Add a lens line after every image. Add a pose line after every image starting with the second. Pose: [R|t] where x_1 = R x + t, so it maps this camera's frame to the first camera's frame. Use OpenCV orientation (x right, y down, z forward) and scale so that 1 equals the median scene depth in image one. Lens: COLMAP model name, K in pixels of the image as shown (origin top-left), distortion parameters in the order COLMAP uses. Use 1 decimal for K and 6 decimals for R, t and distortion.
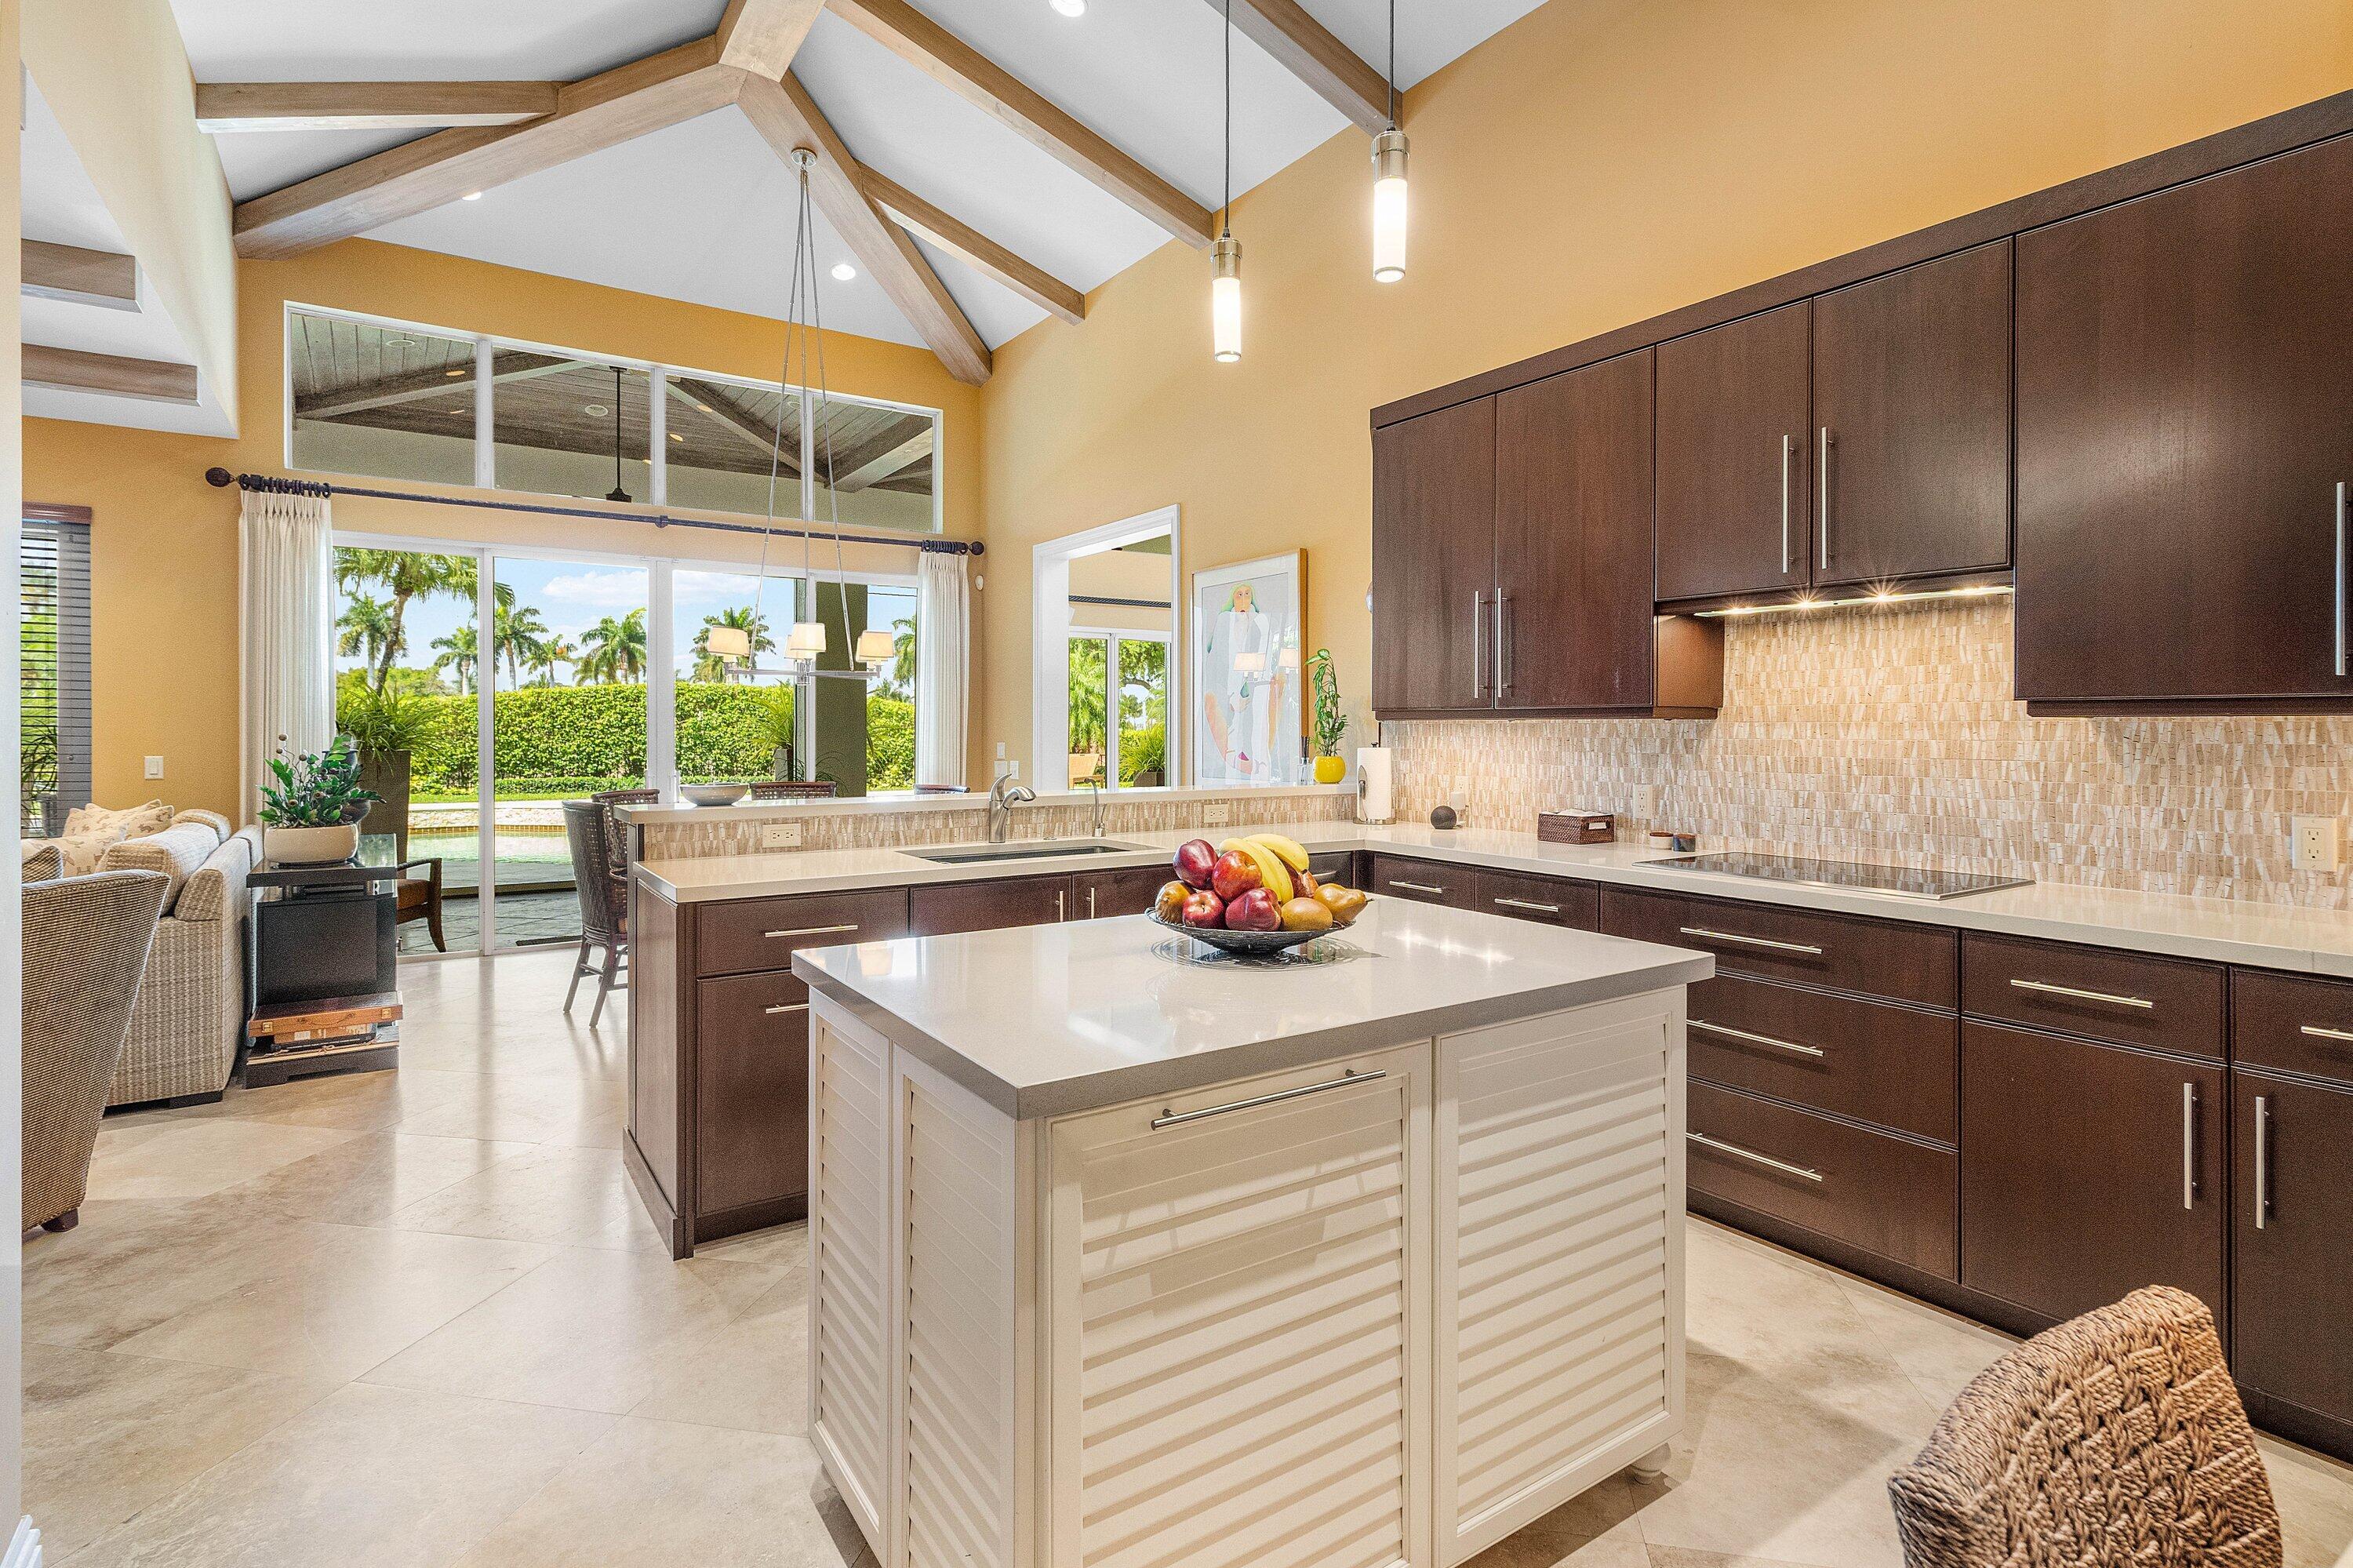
lens RADIAL K [[1168.7, 0, 1217.3], [0, 1168.7, 739.8], [0, 0, 1]] dist [0.003730, 0.002327]
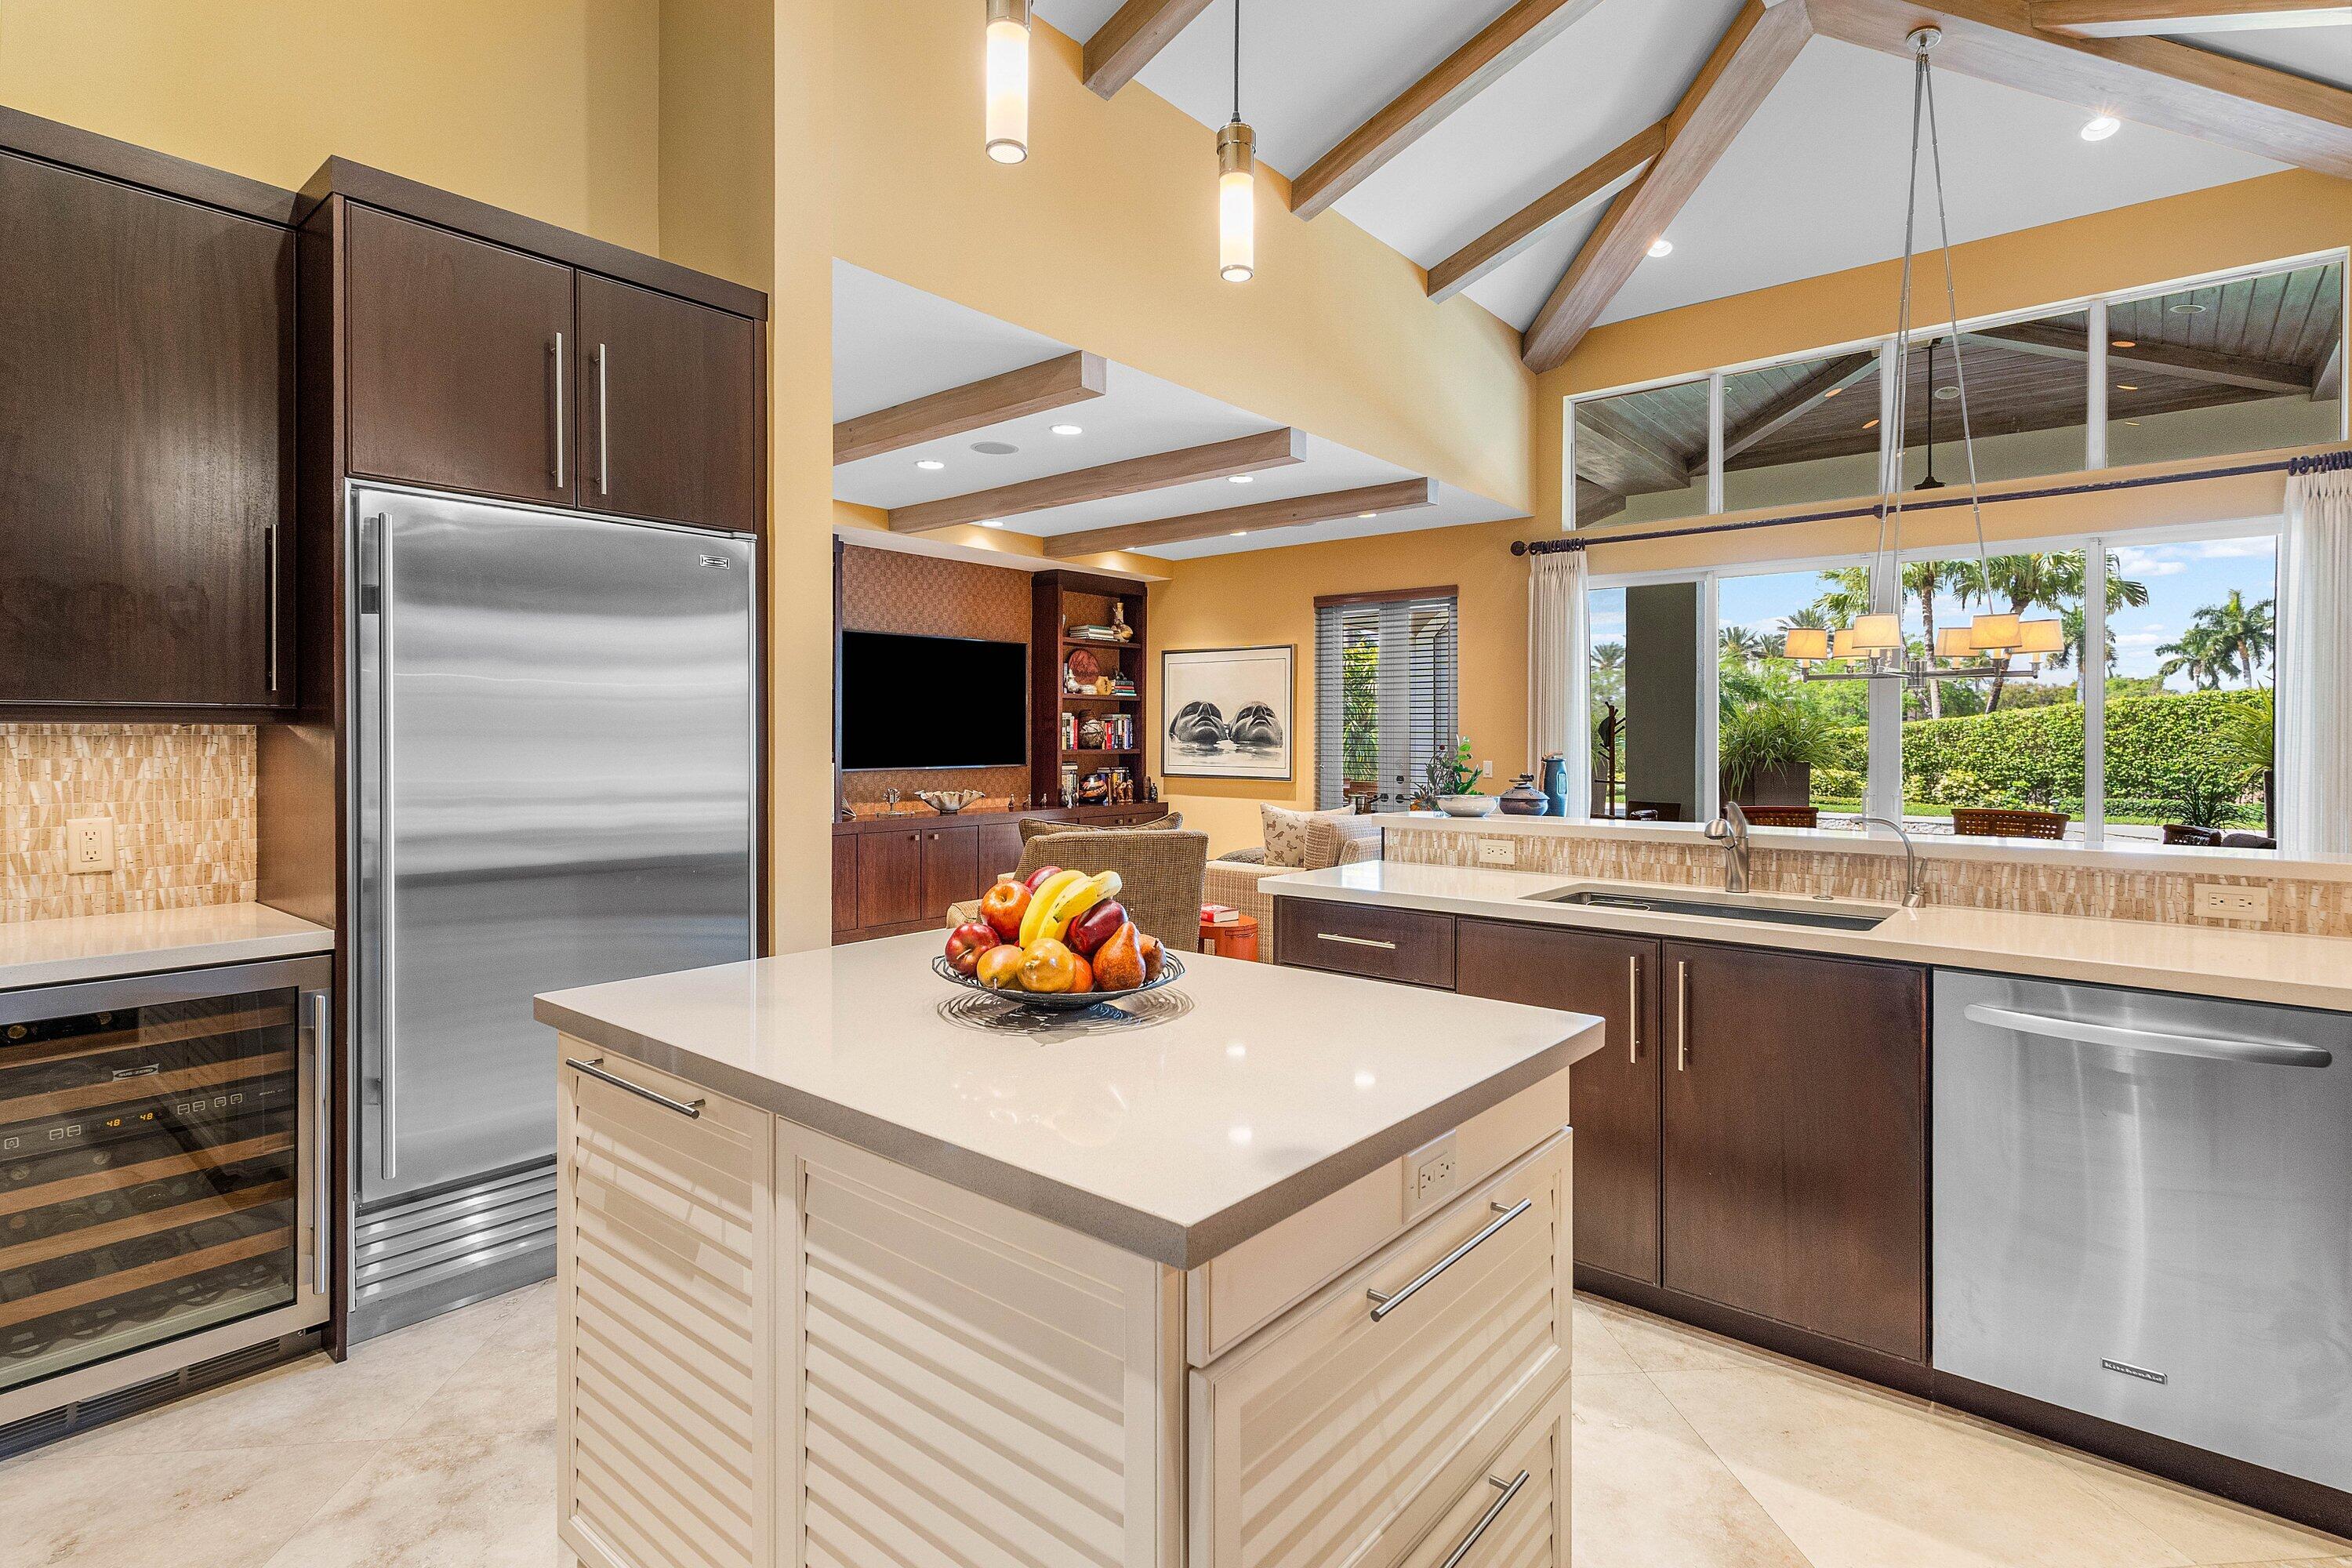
lens RADIAL K [[1168.2, 0, 1175.0], [0, 1168.2, 749.2], [0, 0, 1]] dist [0.003730, 0.002327]
pose [[0.259012, 0.008941, -0.965833, 0.222014], [-0.012221, 0.999907, 0.005979, -0.002795], [0.965797, 0.010255, 0.259098, 0.216325]]
